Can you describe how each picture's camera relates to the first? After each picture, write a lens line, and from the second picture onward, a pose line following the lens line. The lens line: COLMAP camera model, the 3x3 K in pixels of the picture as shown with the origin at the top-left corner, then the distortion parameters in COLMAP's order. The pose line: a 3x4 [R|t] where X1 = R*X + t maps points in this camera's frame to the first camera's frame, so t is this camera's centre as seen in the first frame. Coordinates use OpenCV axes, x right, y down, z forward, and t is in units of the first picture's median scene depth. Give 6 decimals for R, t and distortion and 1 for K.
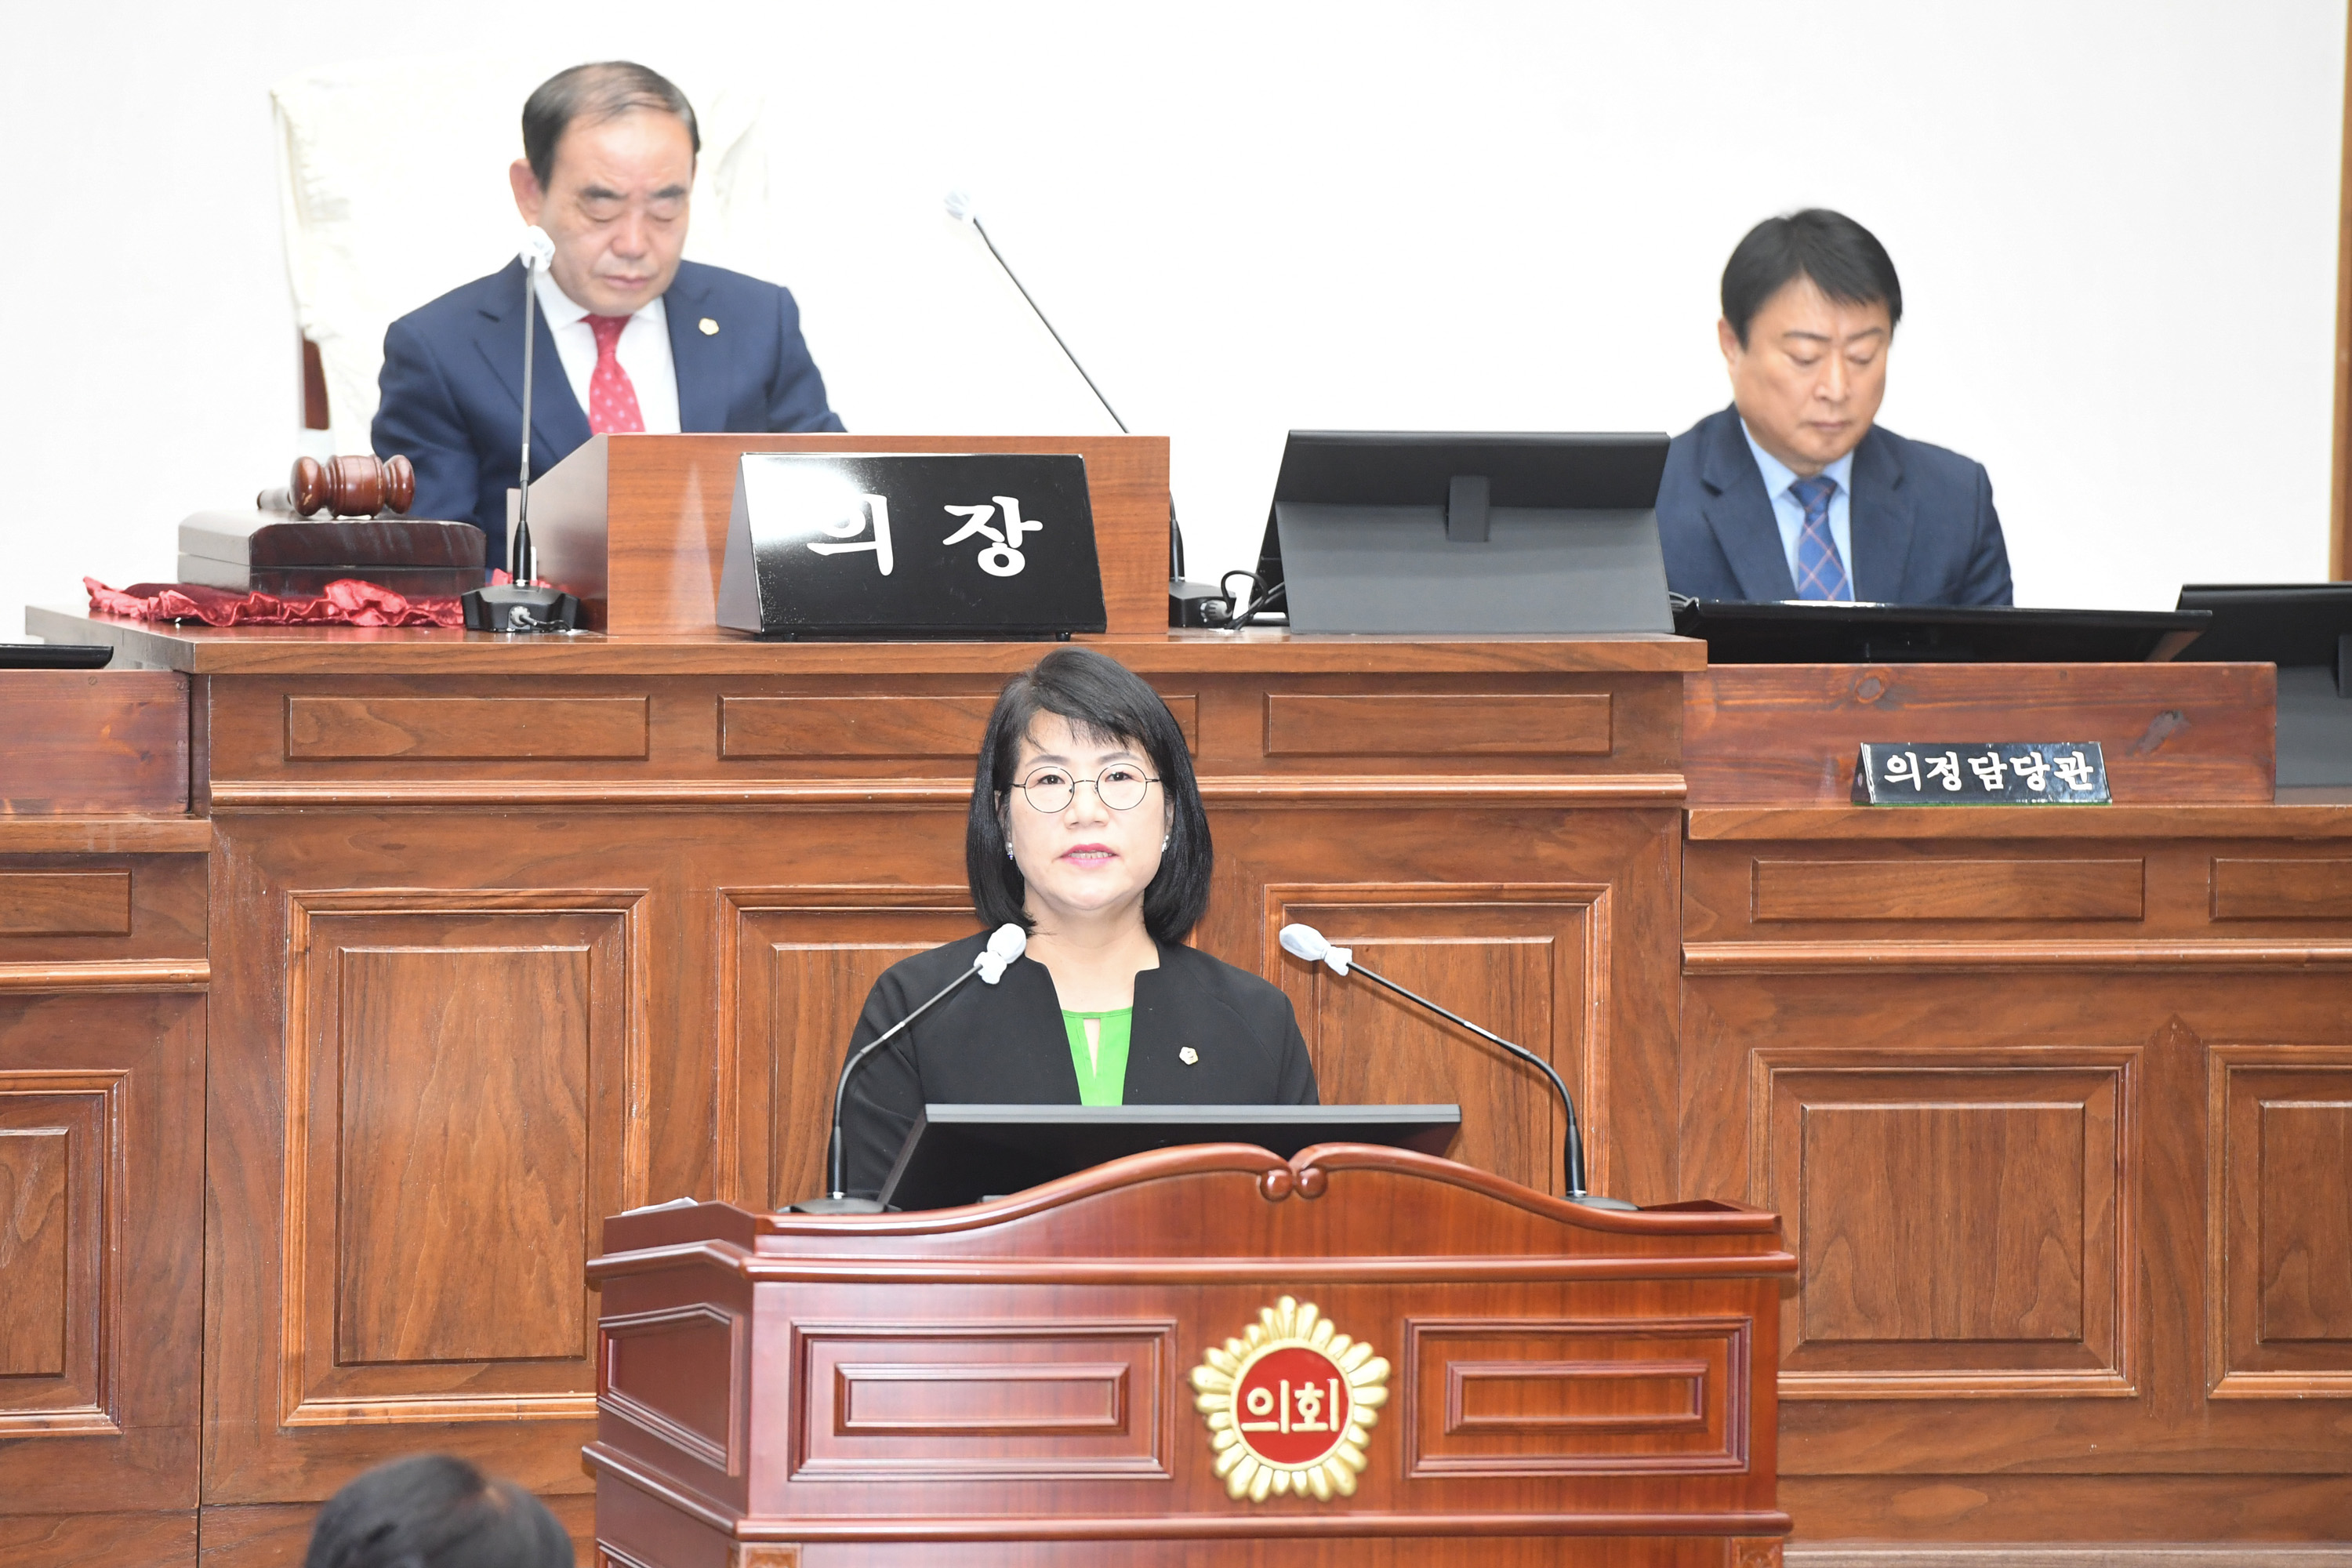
lens RADIAL K [[14199.4, 0, 1085.7], [0, 14199.4, 790.8], [0, 0, 1]] dist [2.261751, 0.000000]
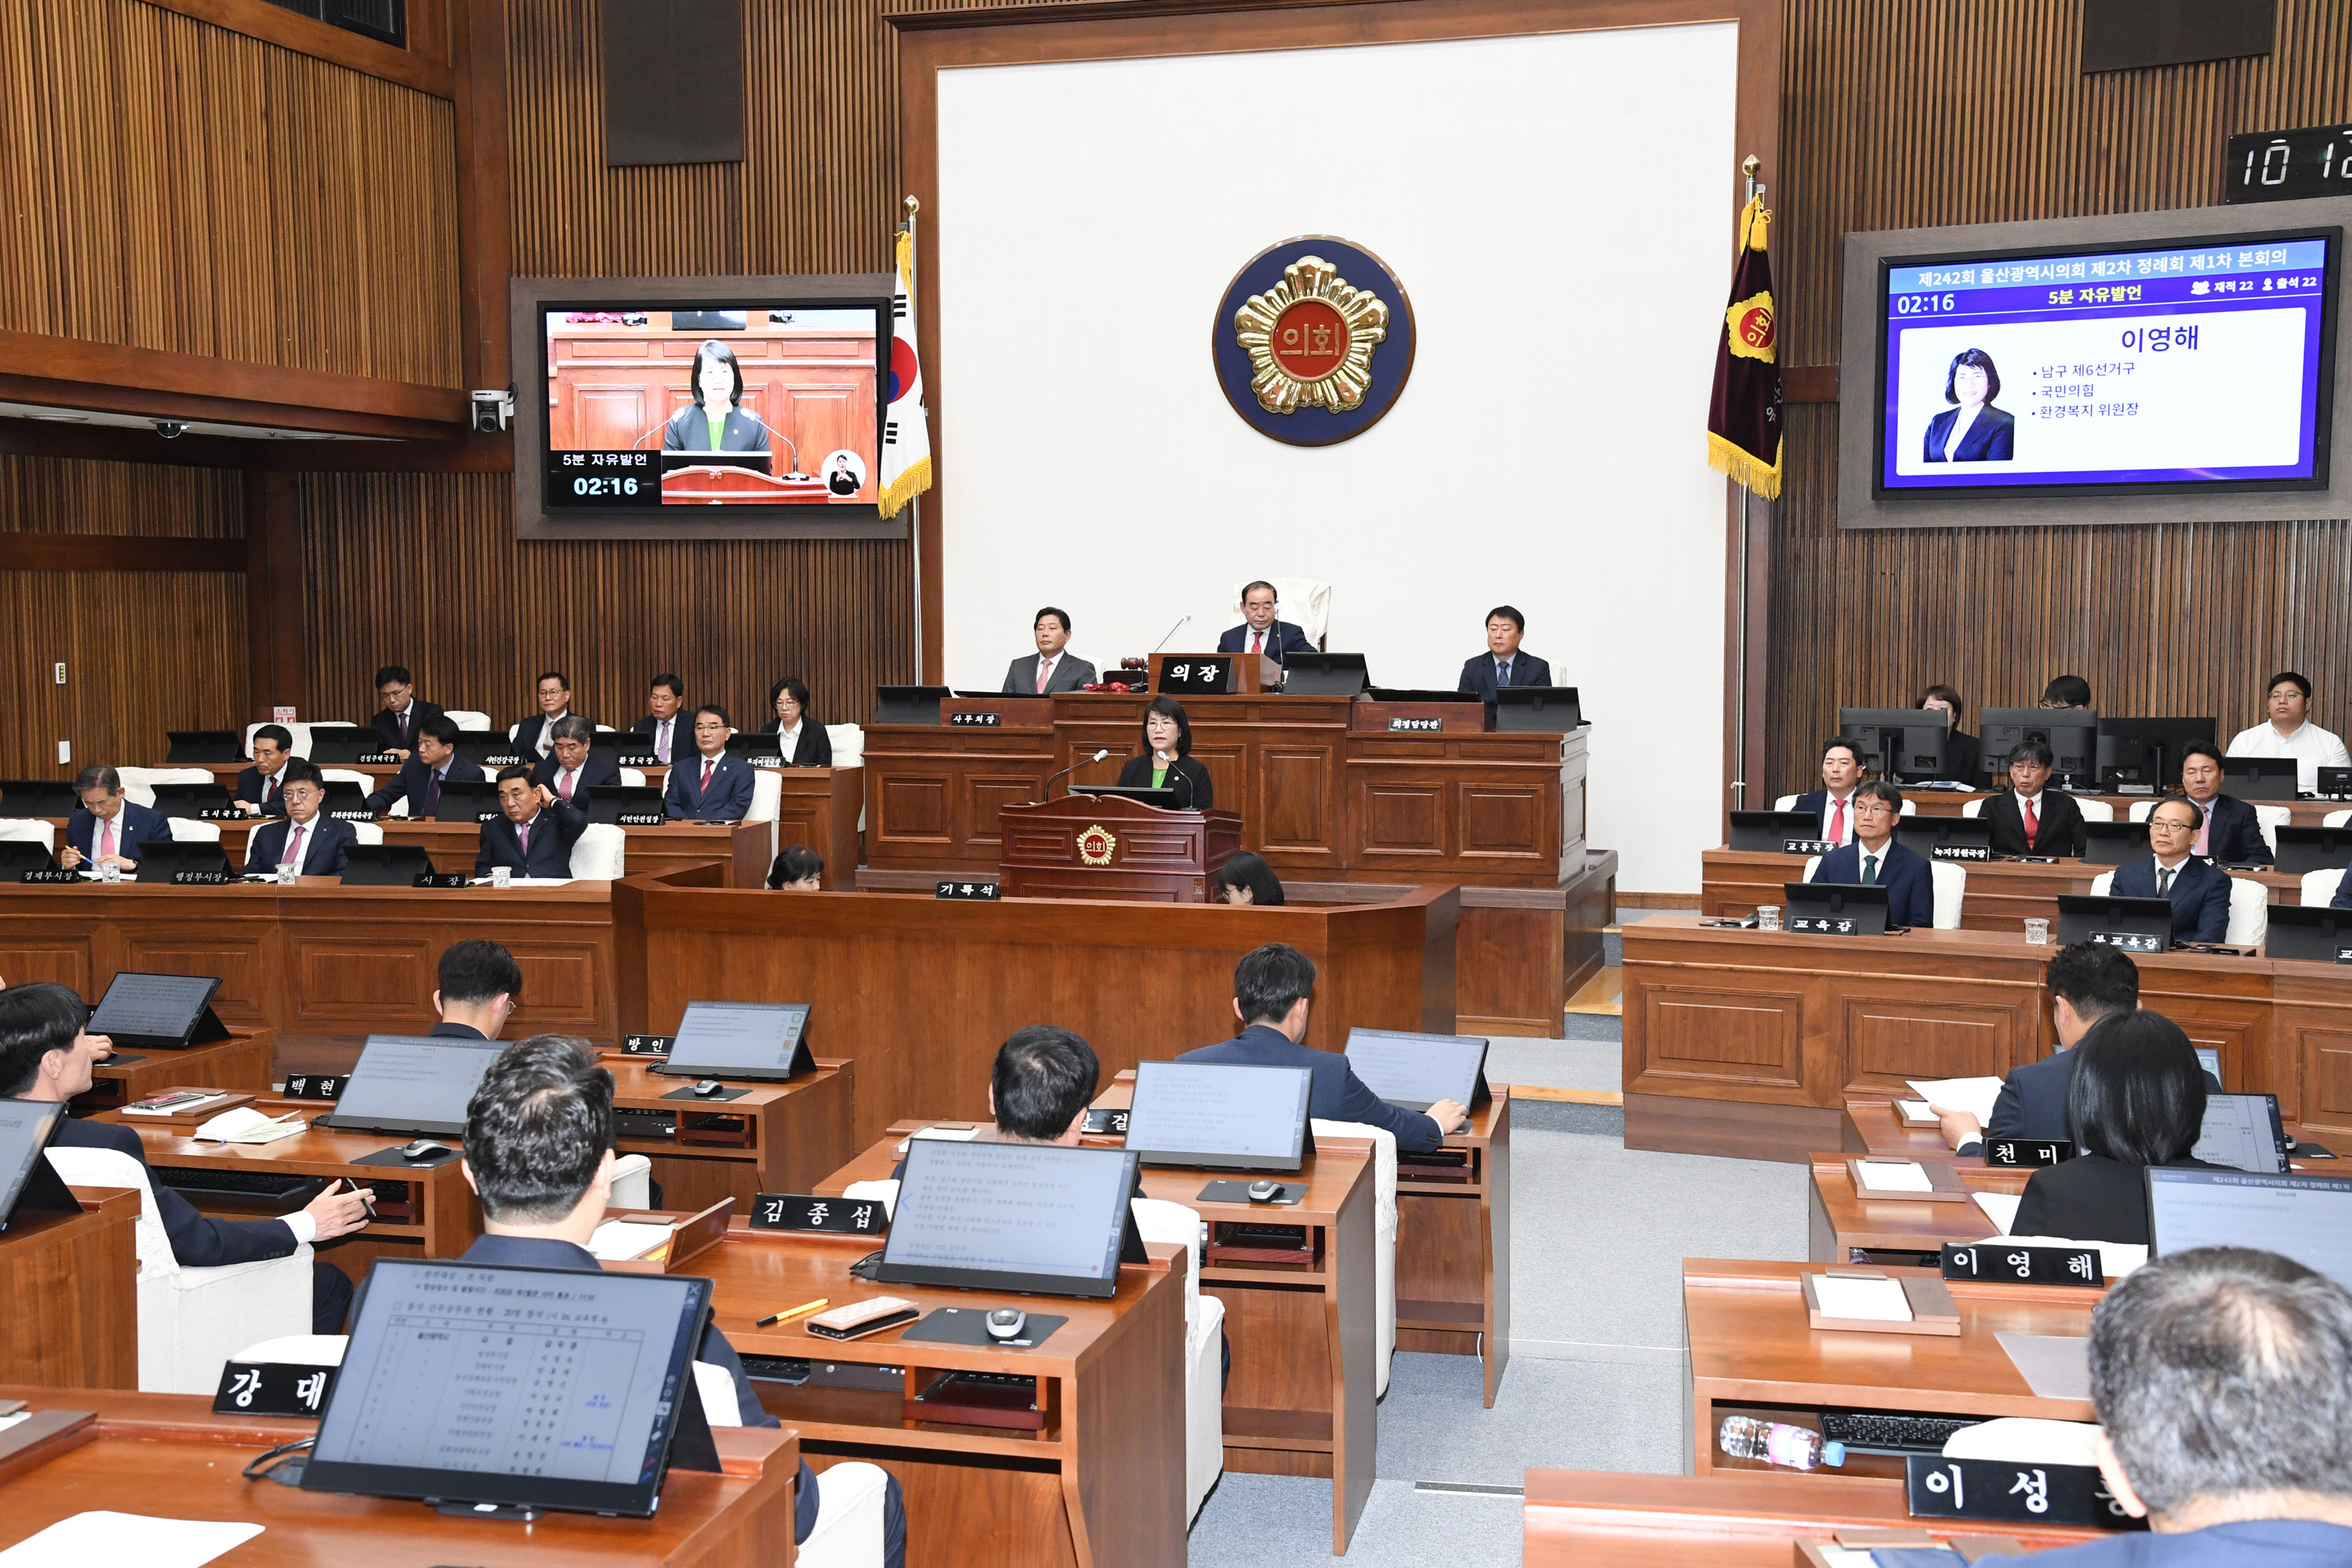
lens RADIAL K [[2740.9, 0, 1106.4], [0, 2740.9, 794.8], [0, 0, 1]] dist [0.139773, 0.000000]
pose [[0.841855, 0.029116, -0.538918, 0.482344], [-0.017995, 0.999503, 0.025891, 0.000234], [0.539404, -0.012099, 0.841960, 0.178597]]
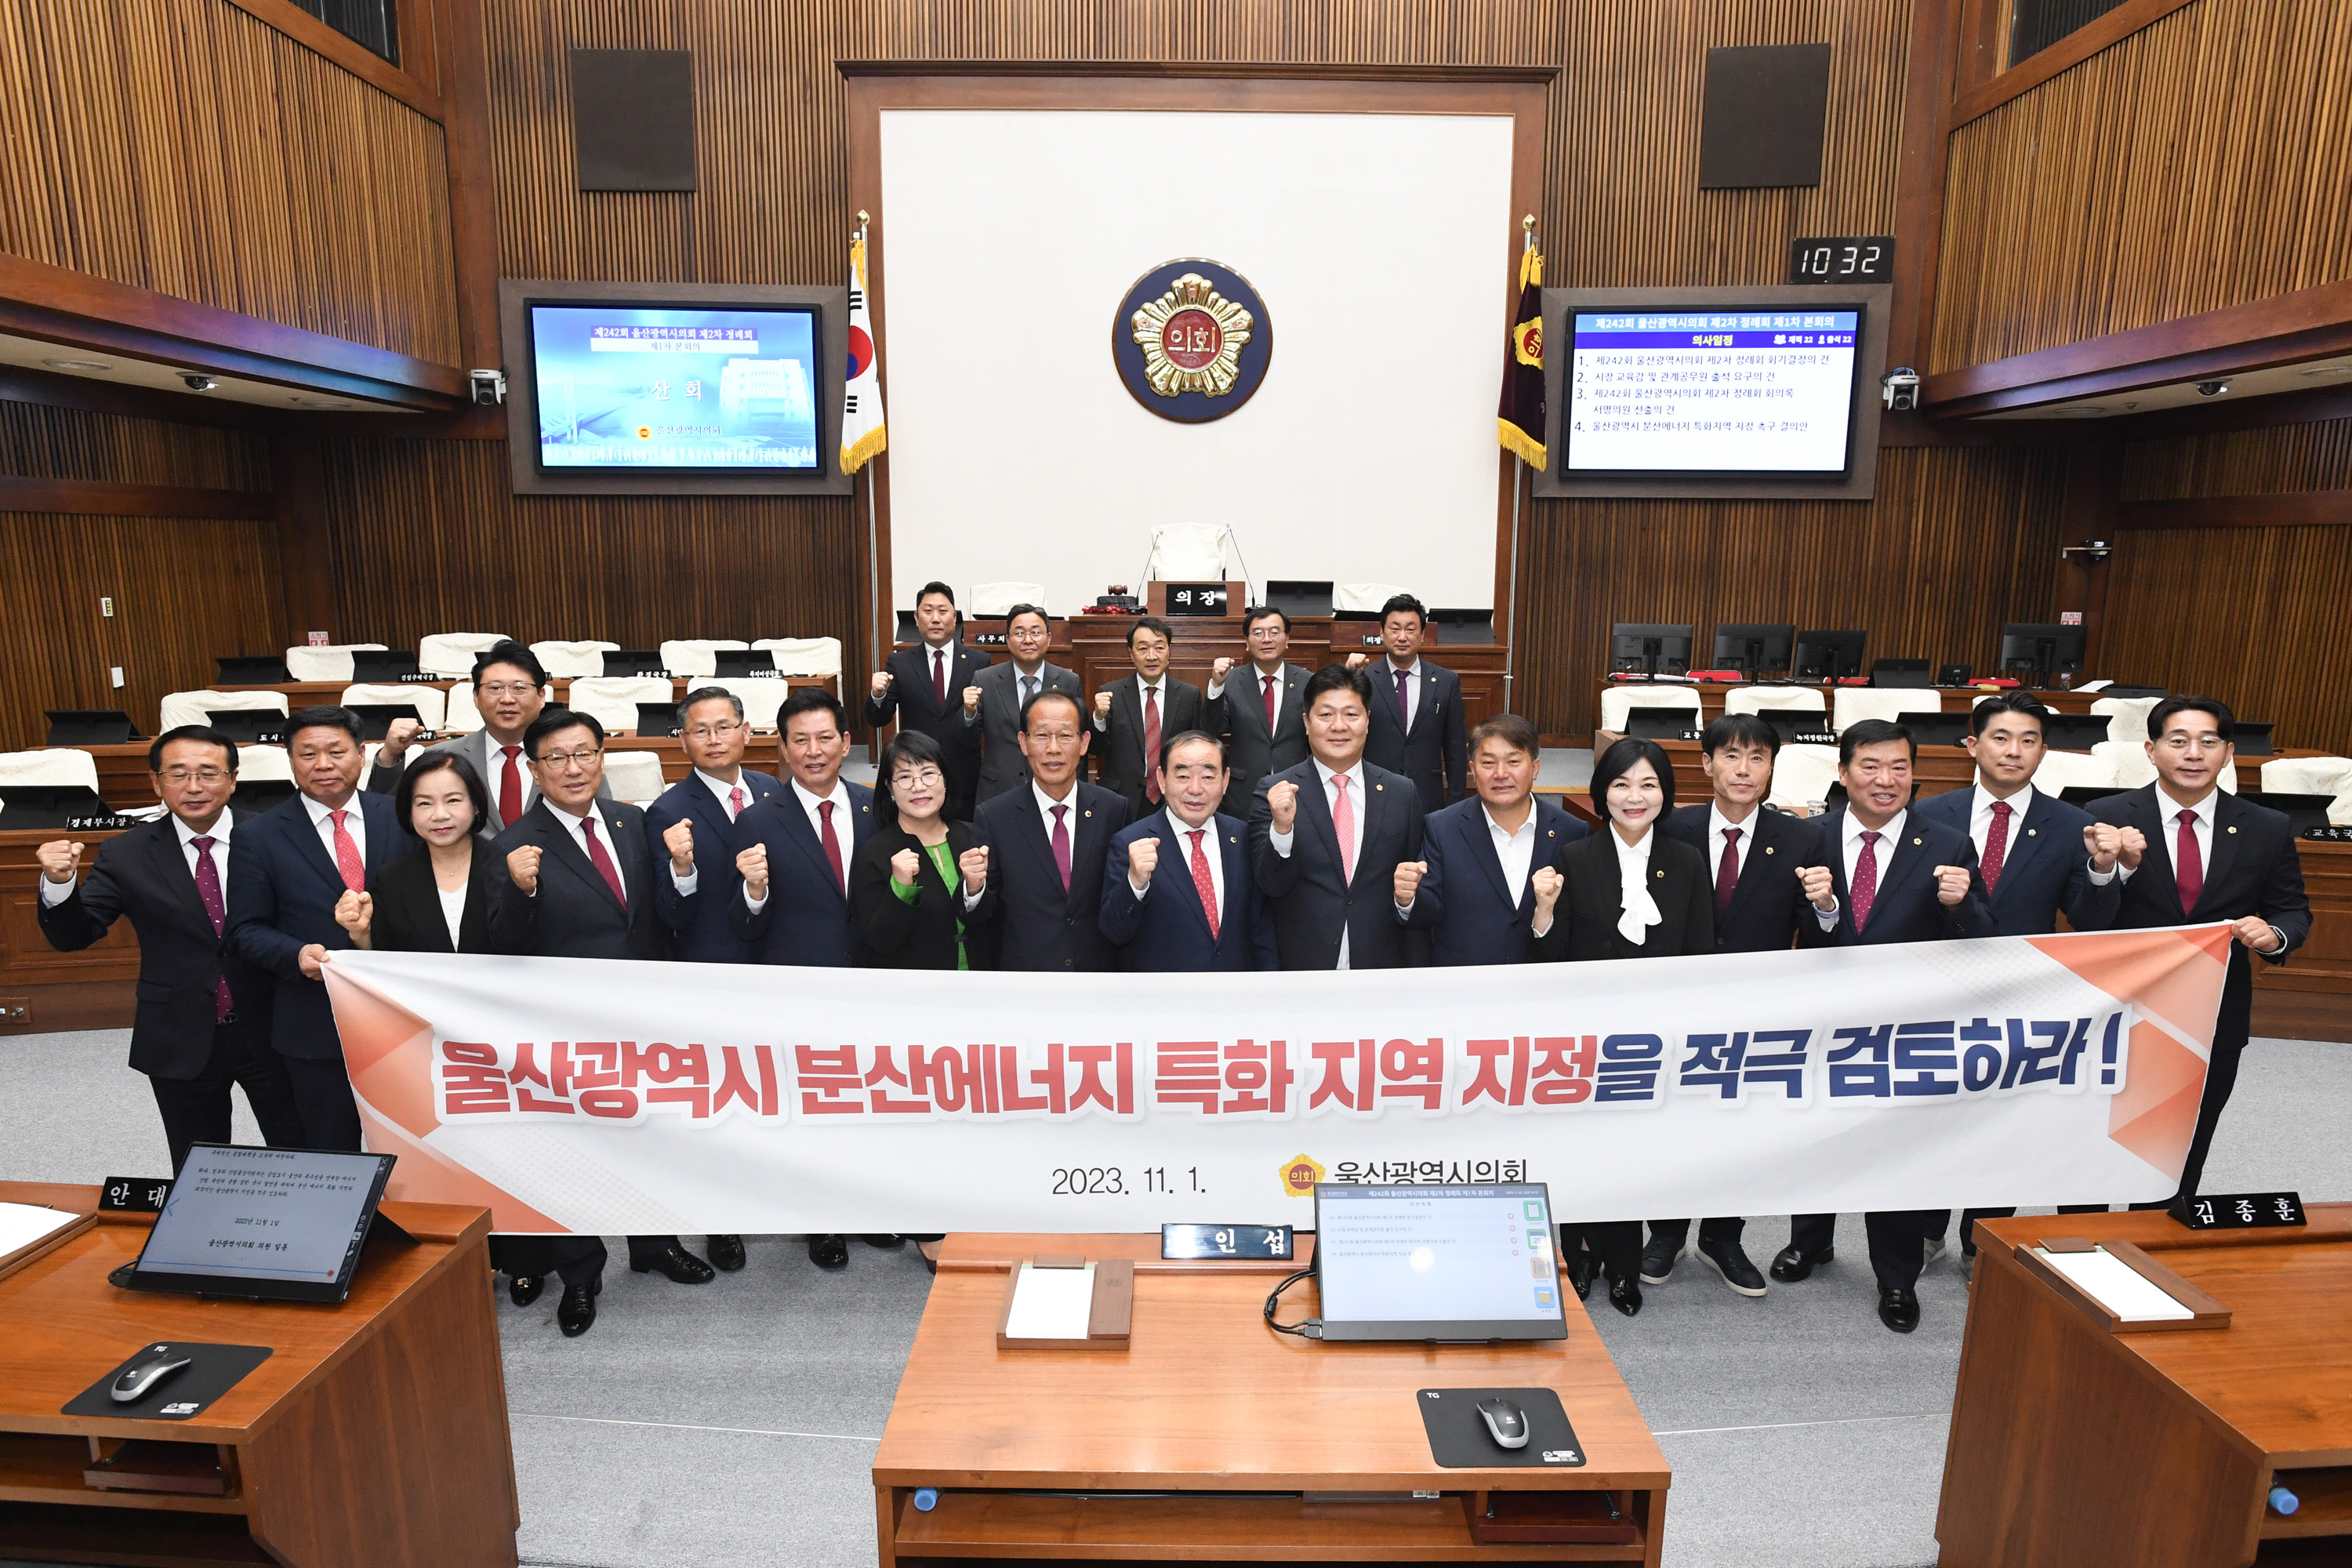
lens RADIAL K [[1333.9, 0, 1155.2], [0, 1333.9, 791.7], [0, 0, 1]] dist [-0.052097, 0.025612]
pose [[0.964572, 0.040074, -0.260760, 0.119554], [-0.008032, 0.992399, 0.122801, -0.006098], [0.263699, -0.116356, 0.957562, 0.462891]]
